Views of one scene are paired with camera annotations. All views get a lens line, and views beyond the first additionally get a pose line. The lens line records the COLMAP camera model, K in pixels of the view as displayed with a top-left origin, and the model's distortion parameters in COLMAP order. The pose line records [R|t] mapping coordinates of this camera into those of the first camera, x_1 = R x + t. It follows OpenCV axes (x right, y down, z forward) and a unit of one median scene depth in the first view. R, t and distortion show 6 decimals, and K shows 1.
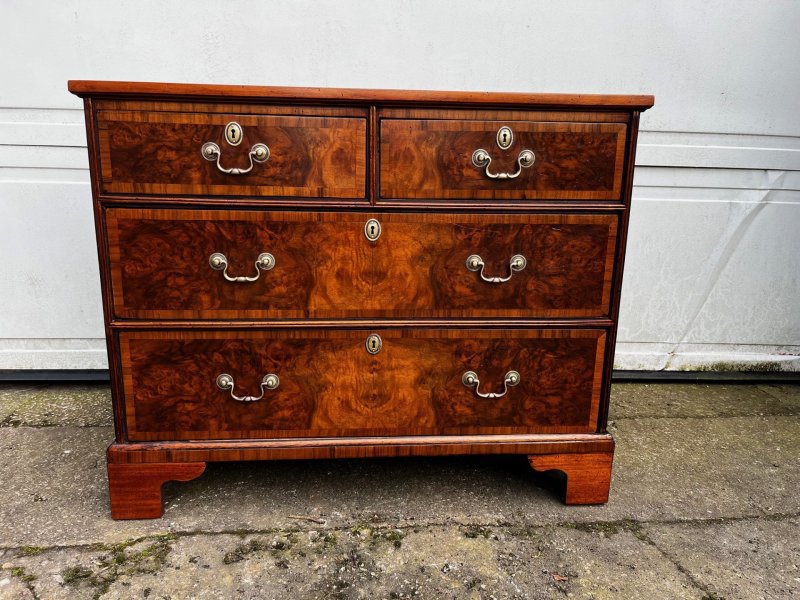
lens RADIAL K [[611.0, 0, 405.1], [0, 611.0, 296.9], [0, 0, 1]] dist [0.060608, -0.085145]
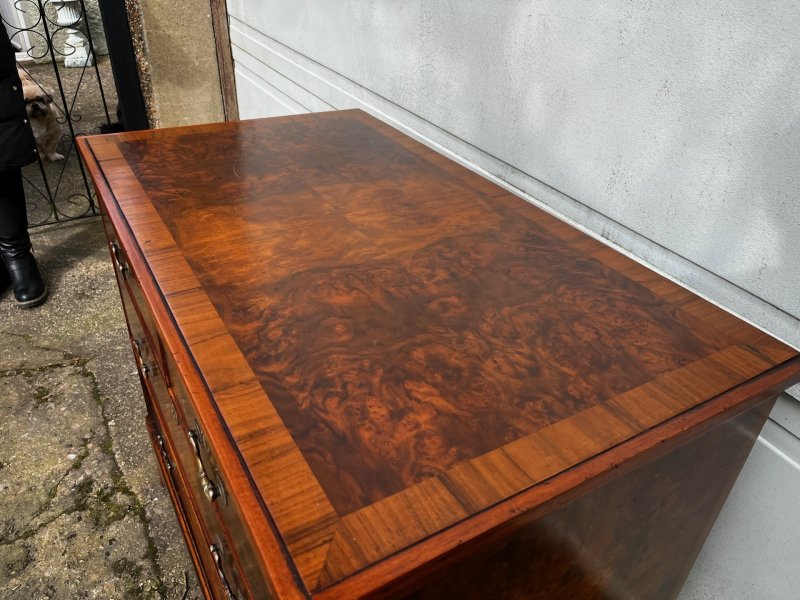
lens RADIAL K [[611.0, 0, 397.6], [0, 611.0, 301.9], [0, 0, 1]] dist [0.060608, -0.085145]
pose [[0.429159, 0.485416, -0.761704, 0.566750], [-0.232125, 0.874261, 0.426362, -0.604109], [0.872892, -0.006167, 0.487875, 0.849666]]
